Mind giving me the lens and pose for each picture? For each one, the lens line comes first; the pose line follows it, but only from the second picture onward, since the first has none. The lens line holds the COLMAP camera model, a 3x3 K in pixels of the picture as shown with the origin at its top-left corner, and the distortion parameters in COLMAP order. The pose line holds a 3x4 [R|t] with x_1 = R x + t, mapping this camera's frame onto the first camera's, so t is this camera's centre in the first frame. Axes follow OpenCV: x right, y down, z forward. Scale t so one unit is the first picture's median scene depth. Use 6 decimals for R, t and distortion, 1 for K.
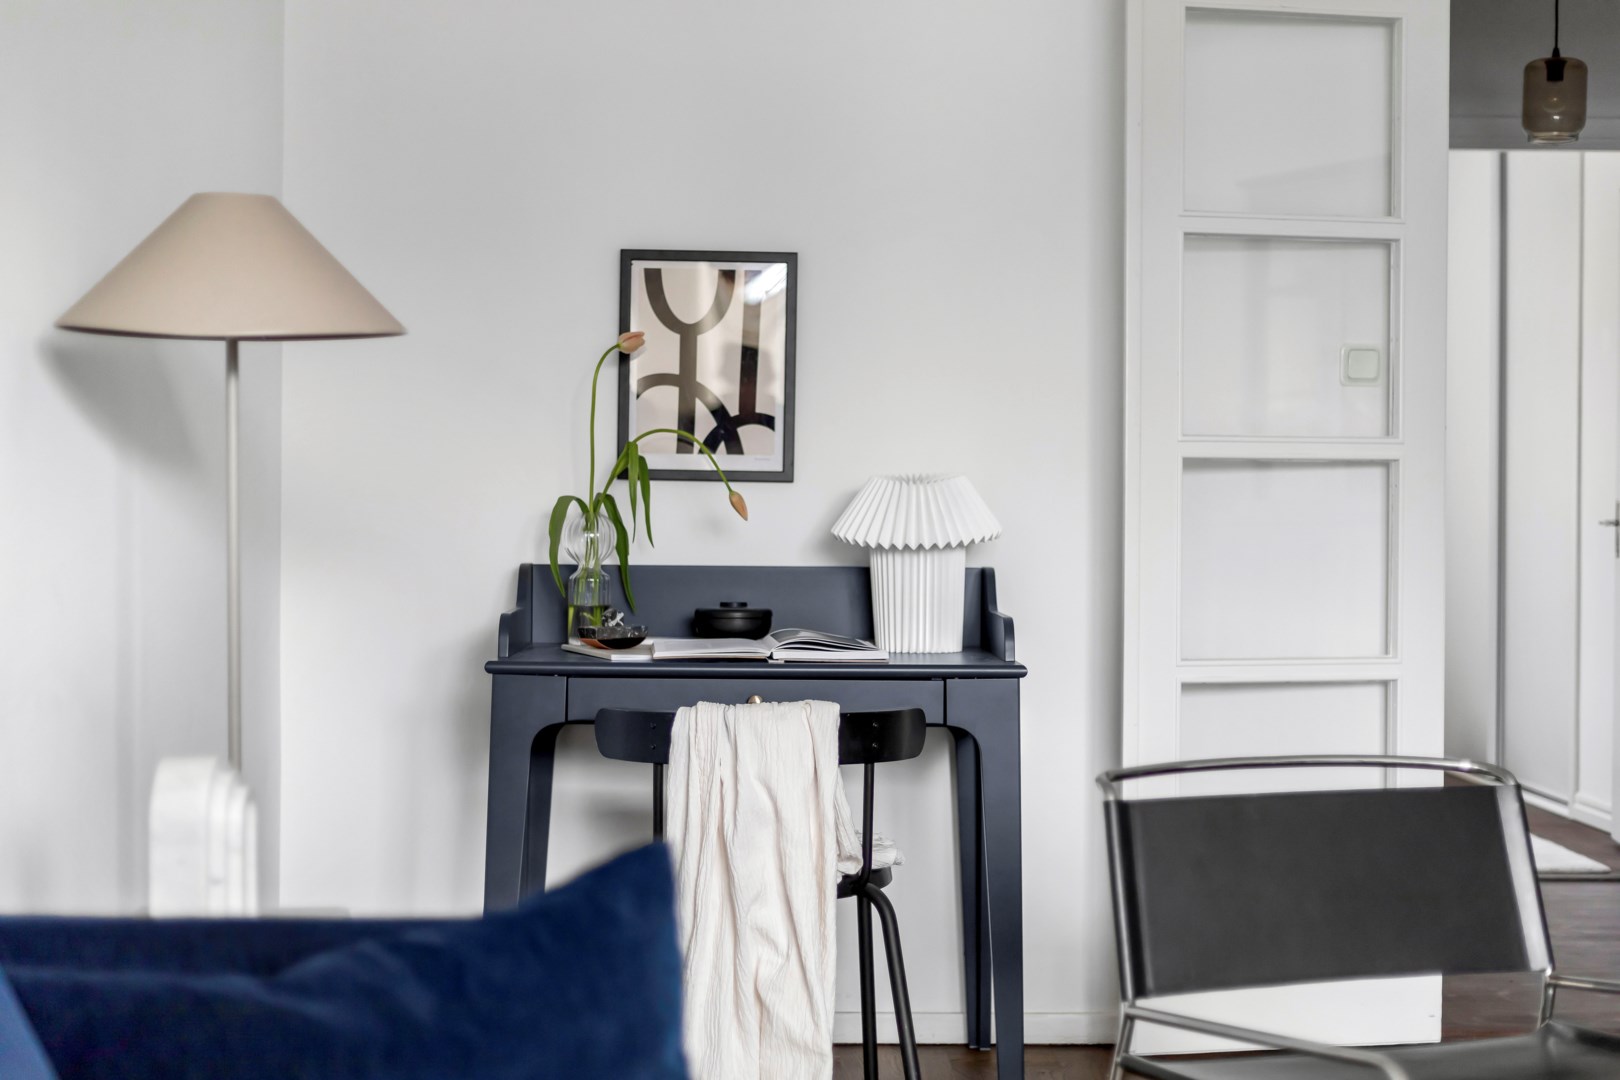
lens RADIAL K [[2436.3, 0, 809.2], [0, 2436.3, 536.9], [0, 0, 1]] dist [-0.050123, 0.000000]
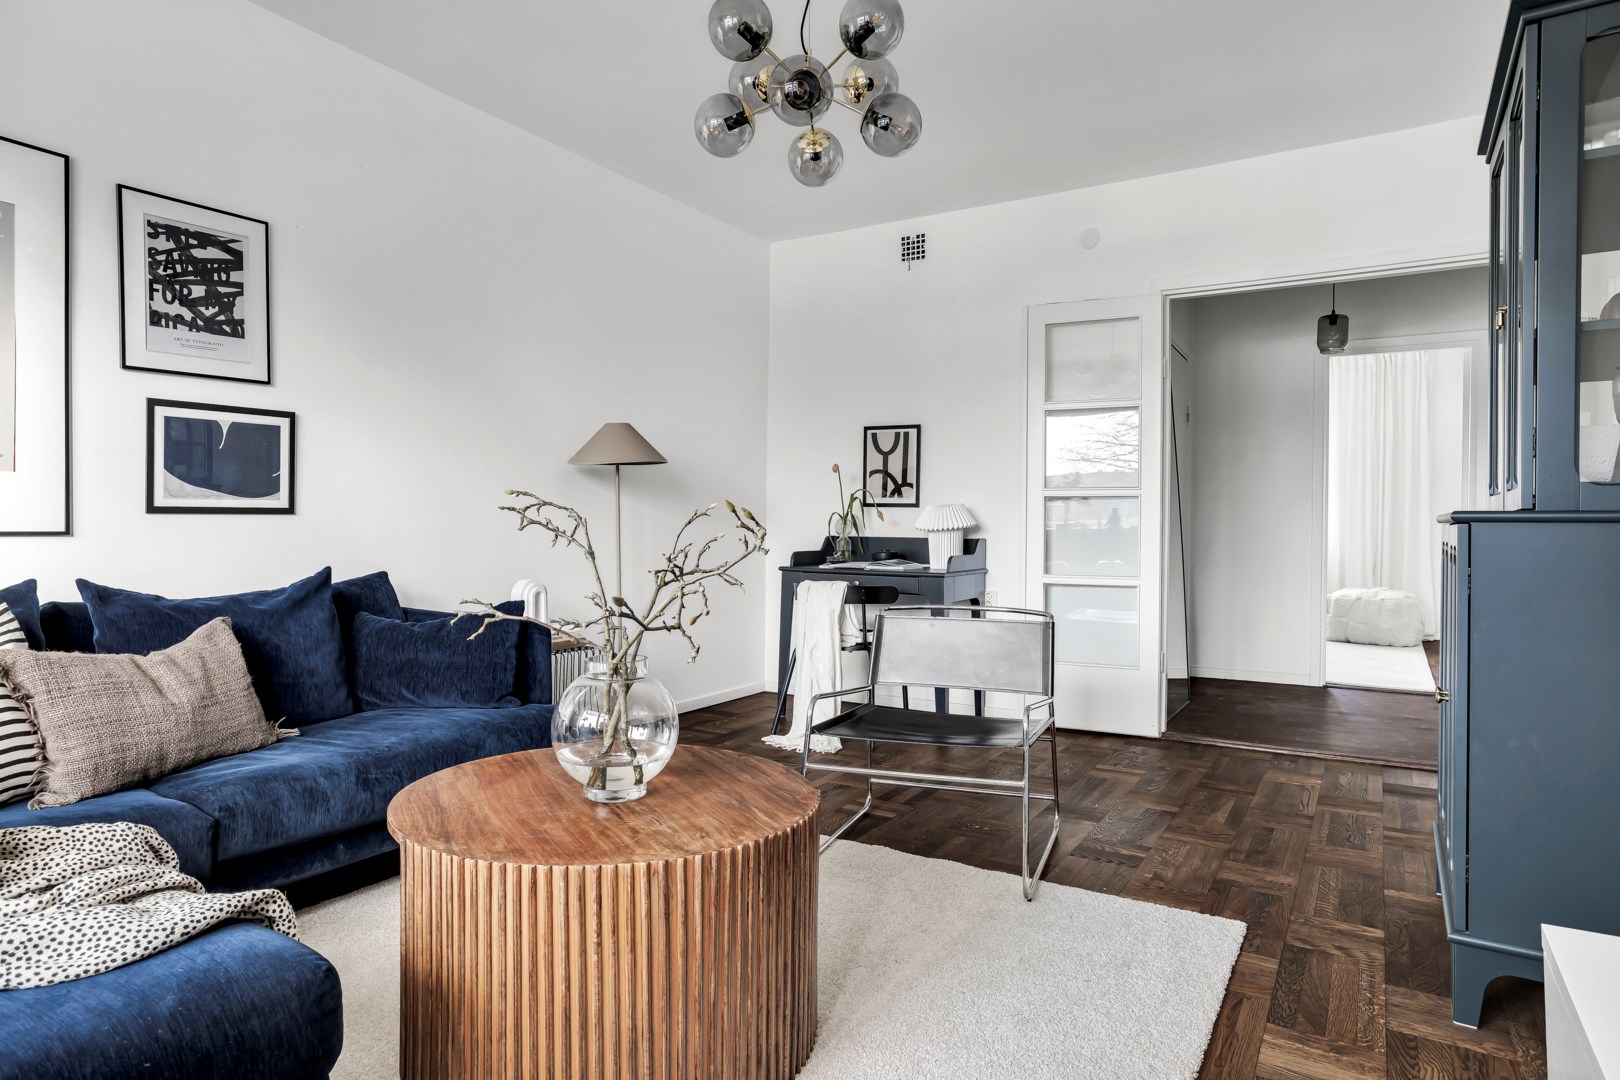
lens RADIAL K [[956.8, 0, 811.6], [0, 956.8, 528.1], [0, 0, 1]] dist [-0.035963, 0.034622]
pose [[0.832035, 0.007608, -0.554670, 0.498767], [-0.012285, 0.999913, -0.004713, 0.007950], [0.554586, 0.010736, 0.832057, 0.023764]]
